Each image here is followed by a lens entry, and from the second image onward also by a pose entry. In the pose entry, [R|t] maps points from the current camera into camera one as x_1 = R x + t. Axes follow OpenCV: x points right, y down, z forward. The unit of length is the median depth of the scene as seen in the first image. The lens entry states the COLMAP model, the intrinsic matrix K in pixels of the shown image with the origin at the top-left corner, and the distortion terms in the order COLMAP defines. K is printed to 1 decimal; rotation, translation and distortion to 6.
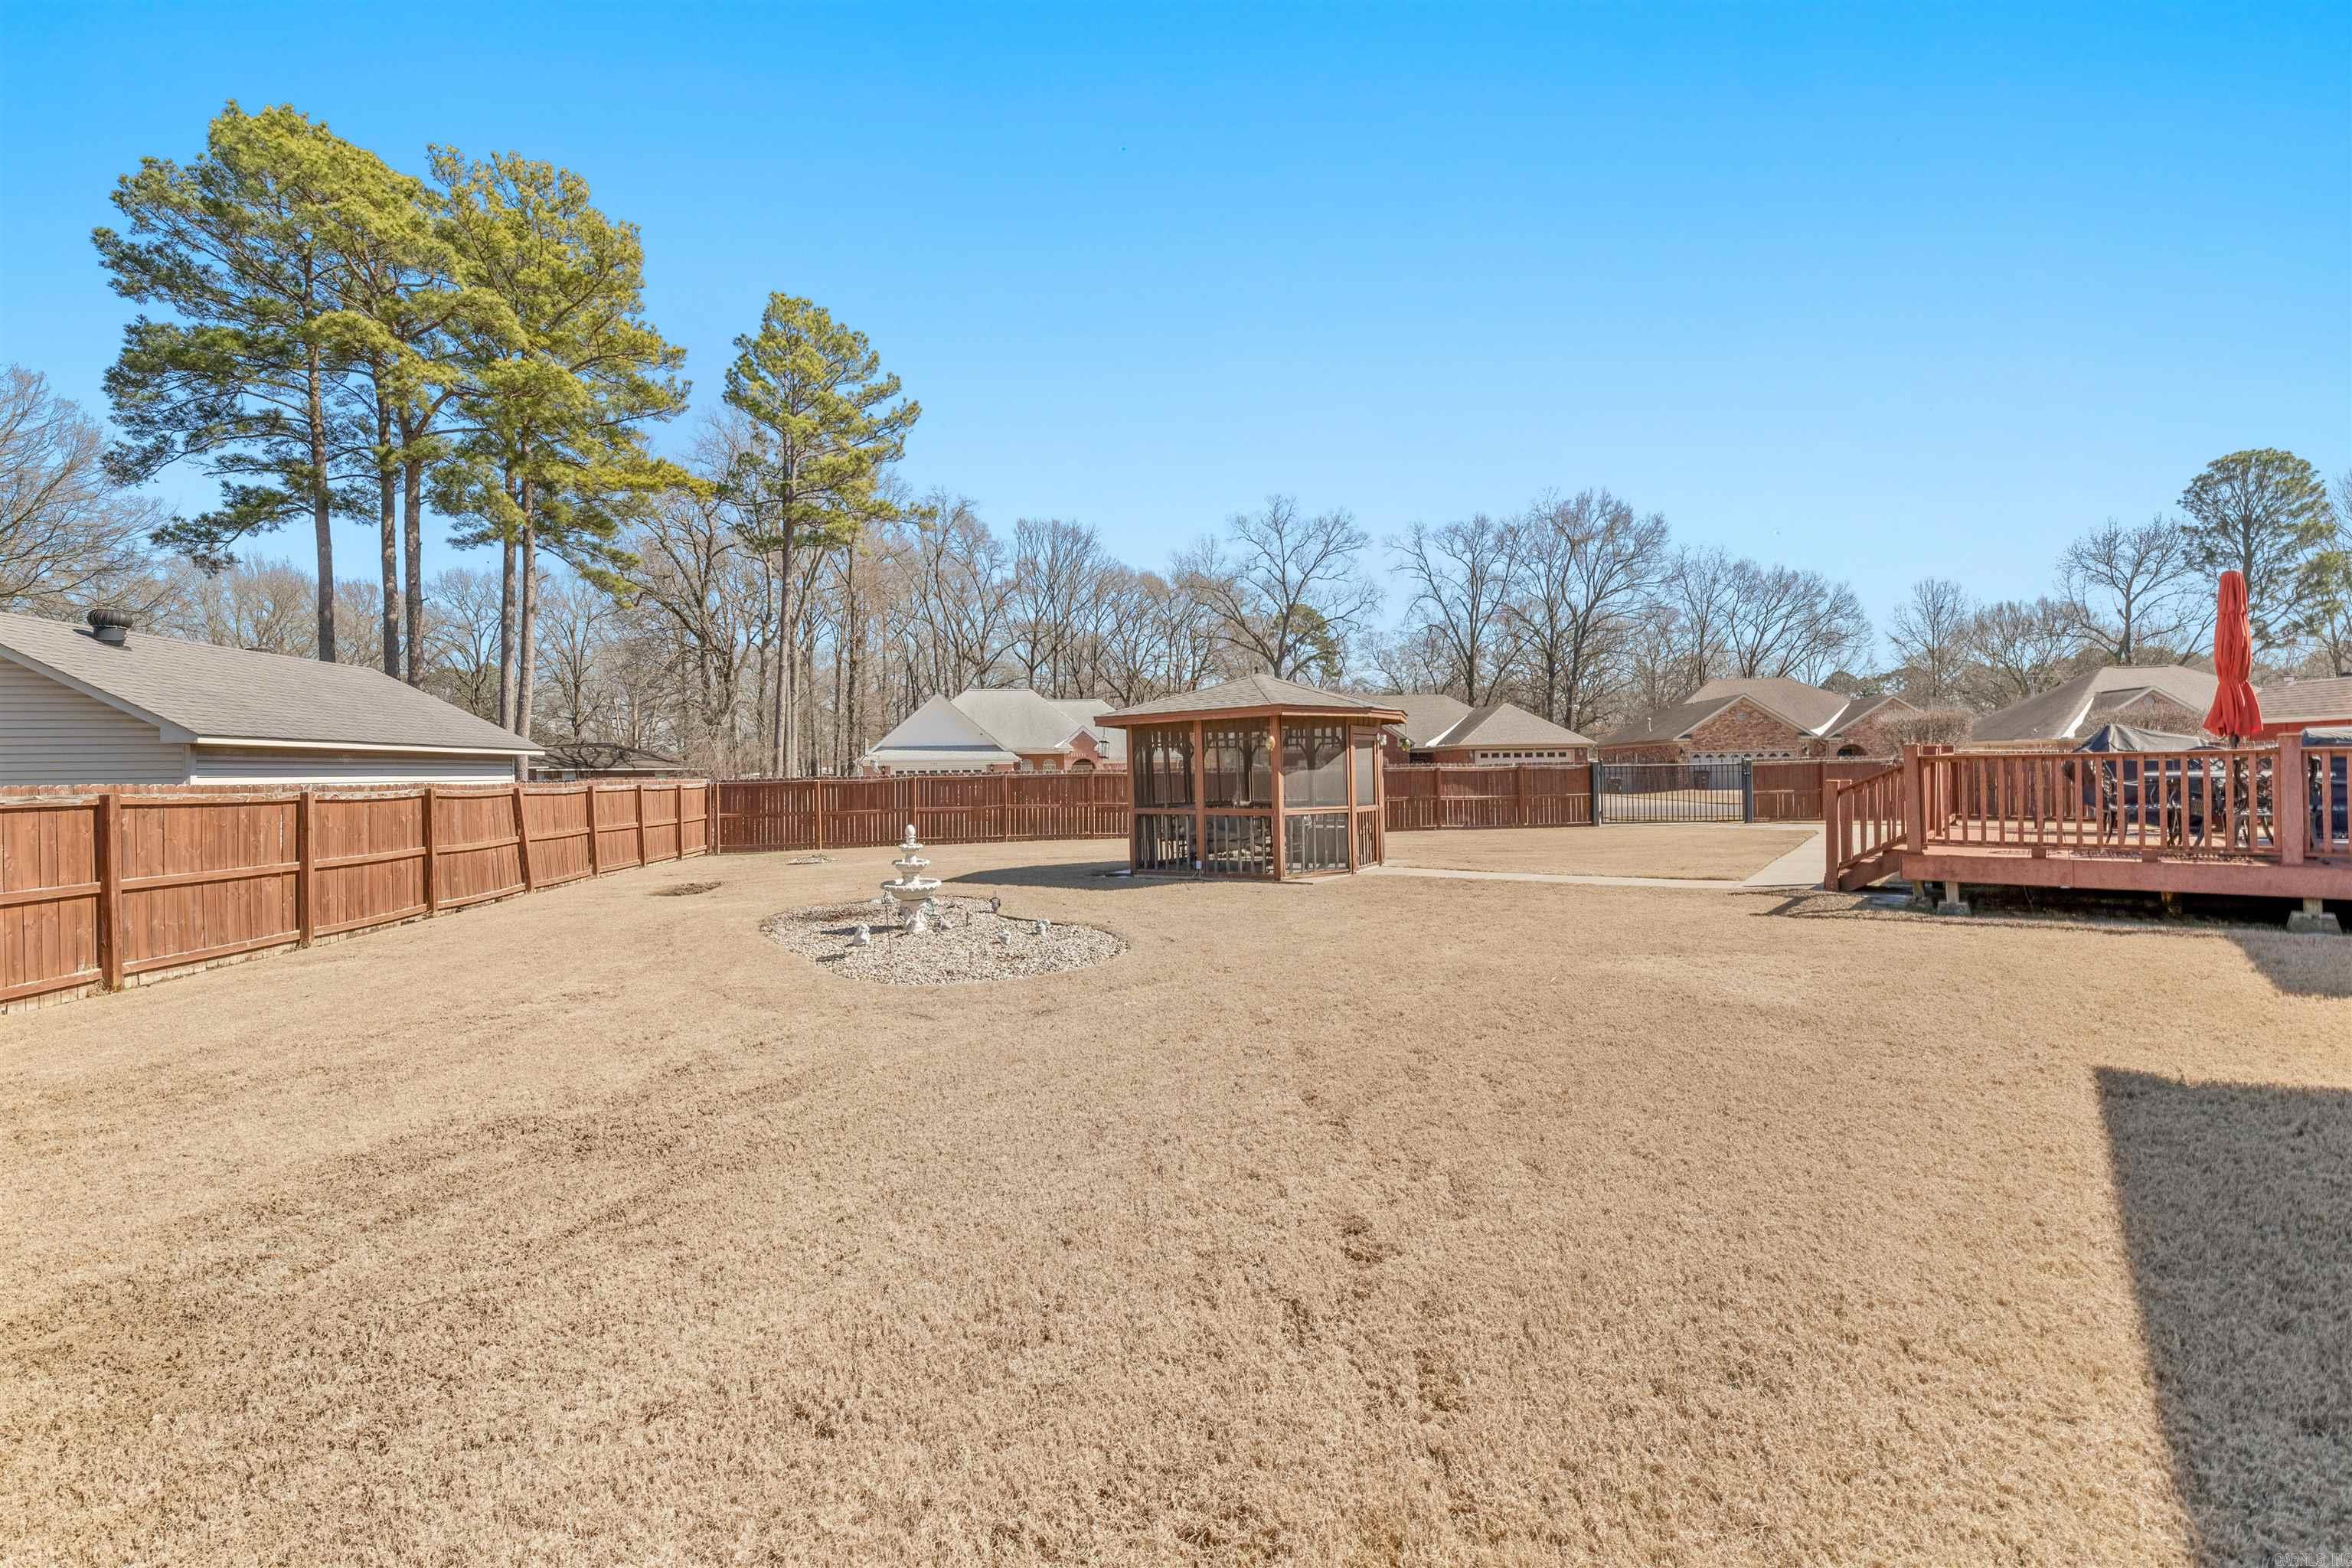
lens RADIAL K [[985.9, 0, 1164.0], [0, 985.9, 773.7], [0, 0, 1]] dist [0.009234, -0.004029]
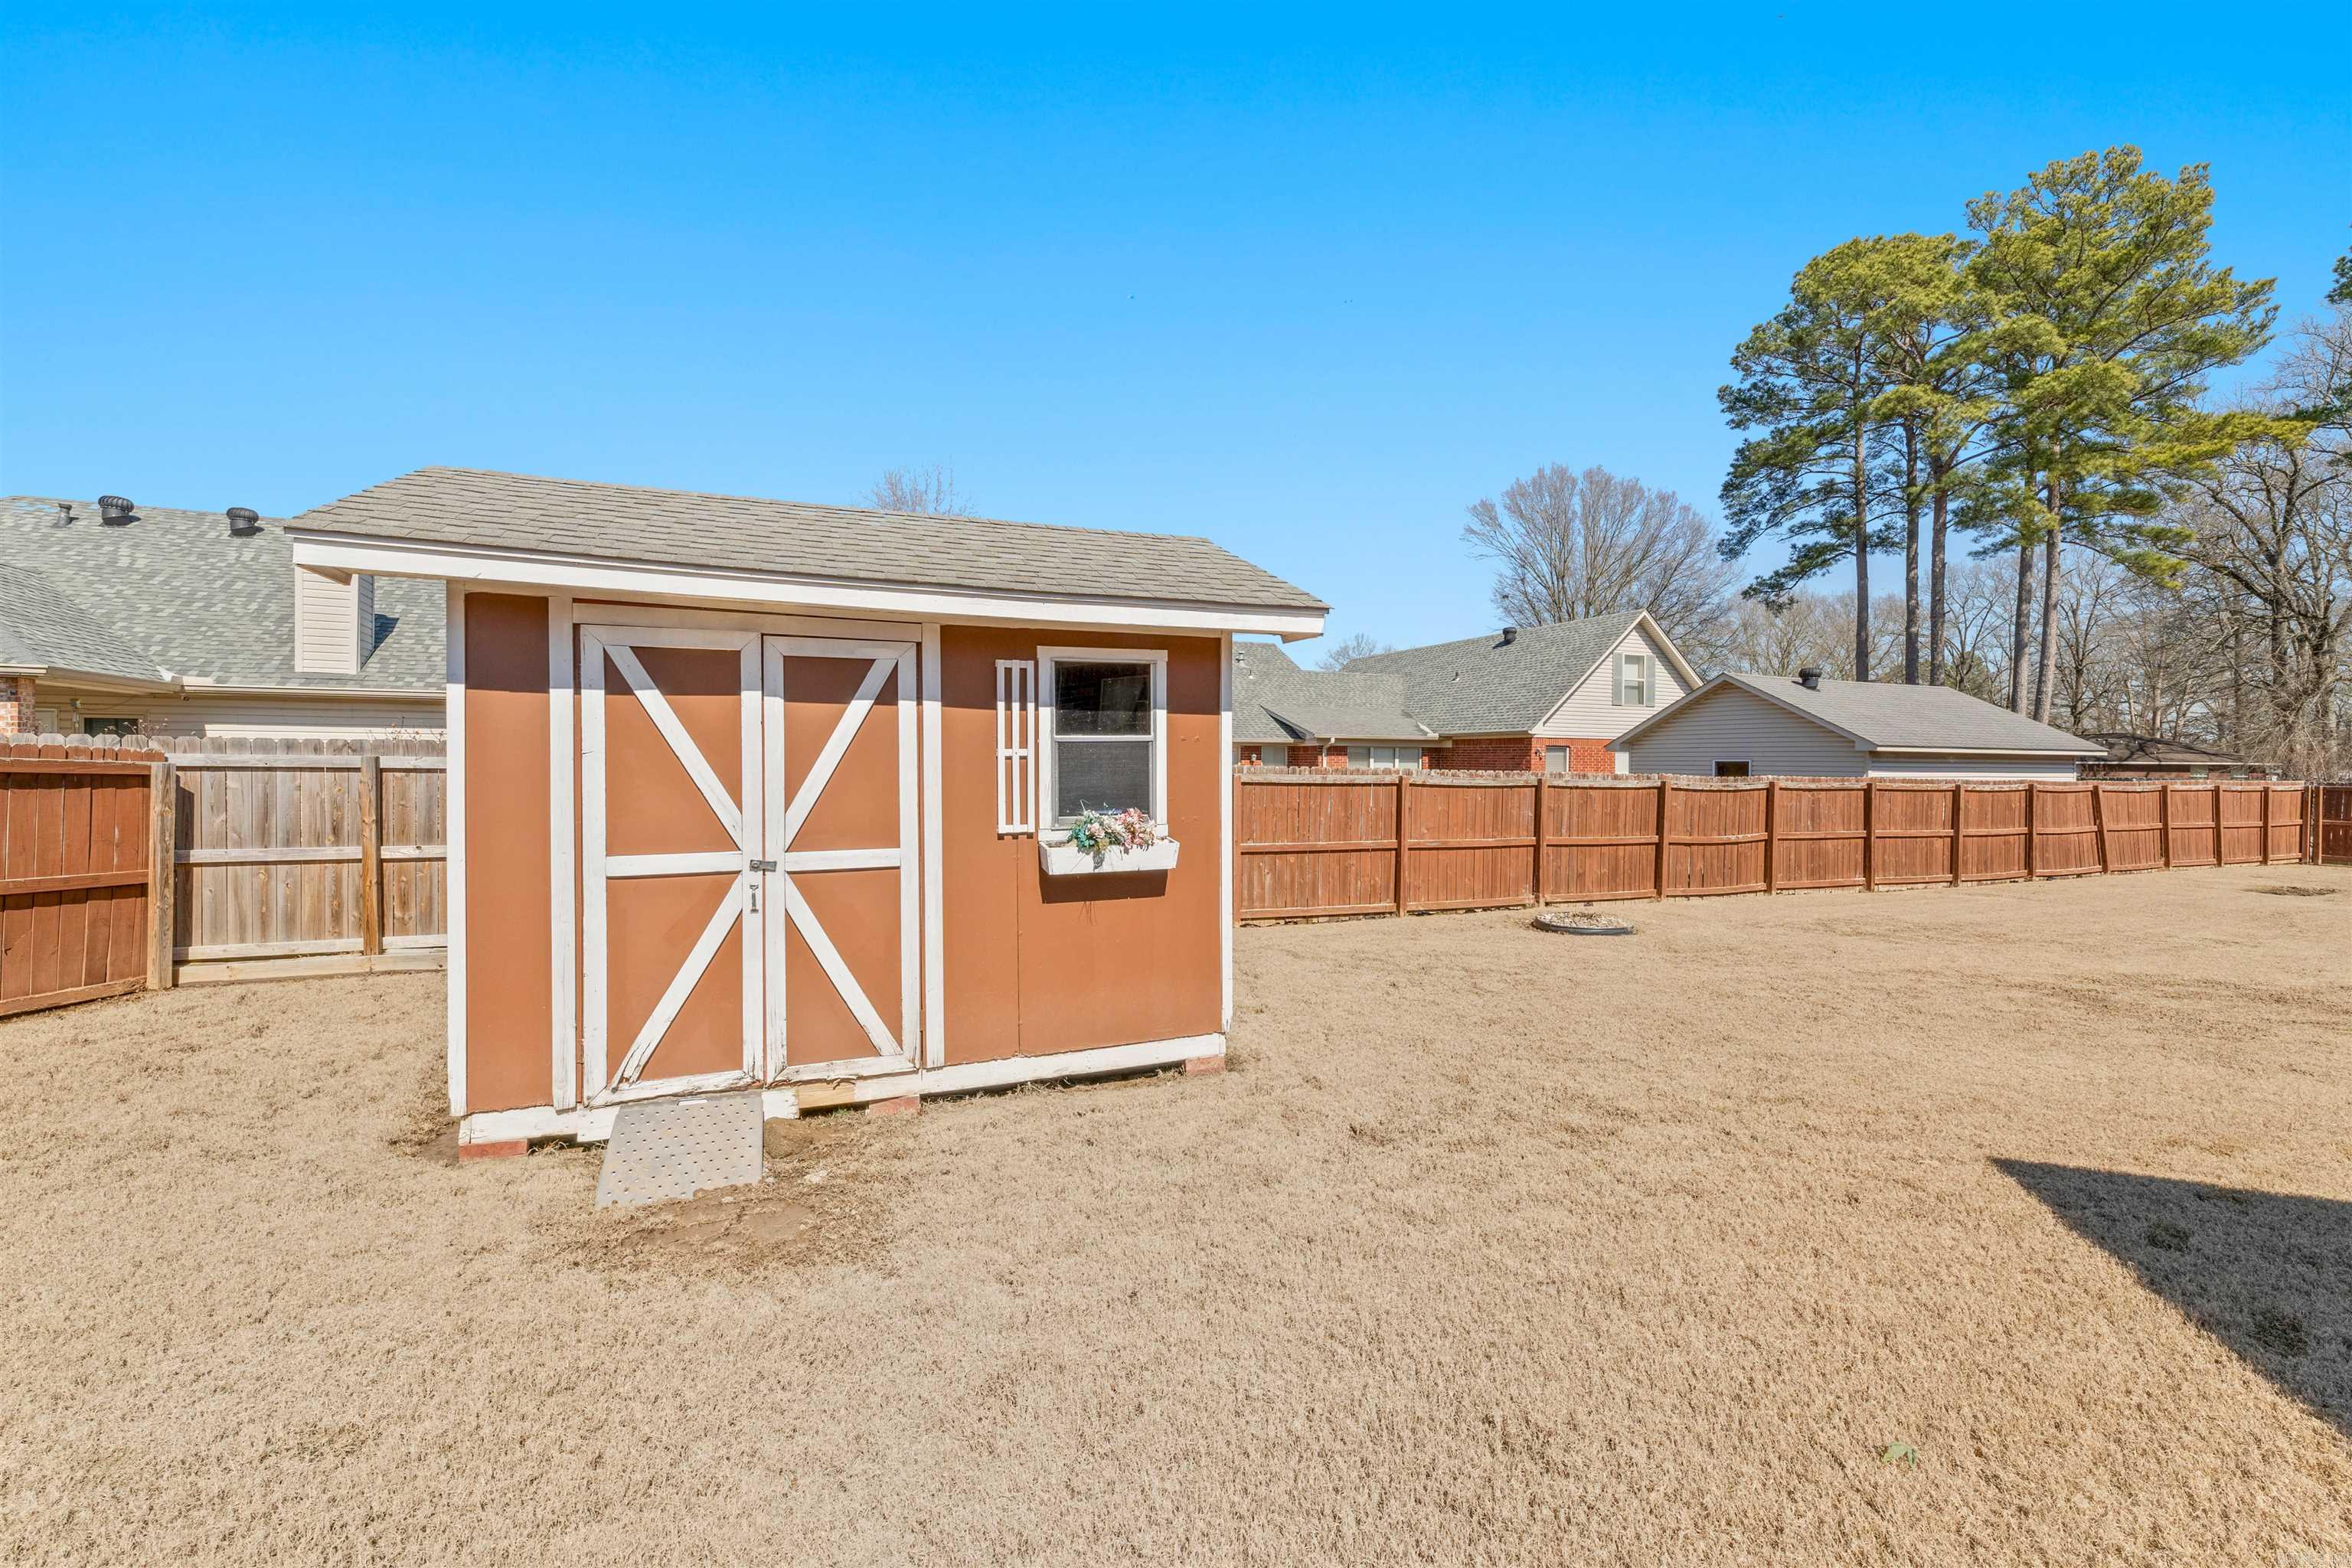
lens RADIAL K [[985.9, 0, 1152.2], [0, 985.9, 774.8], [0, 0, 1]] dist [0.009234, -0.004029]
pose [[0.293916, 0.024601, -0.955515, 0.068973], [-0.012996, 0.999679, 0.021740, -0.004313], [0.955743, 0.006028, 0.294141, -0.199236]]
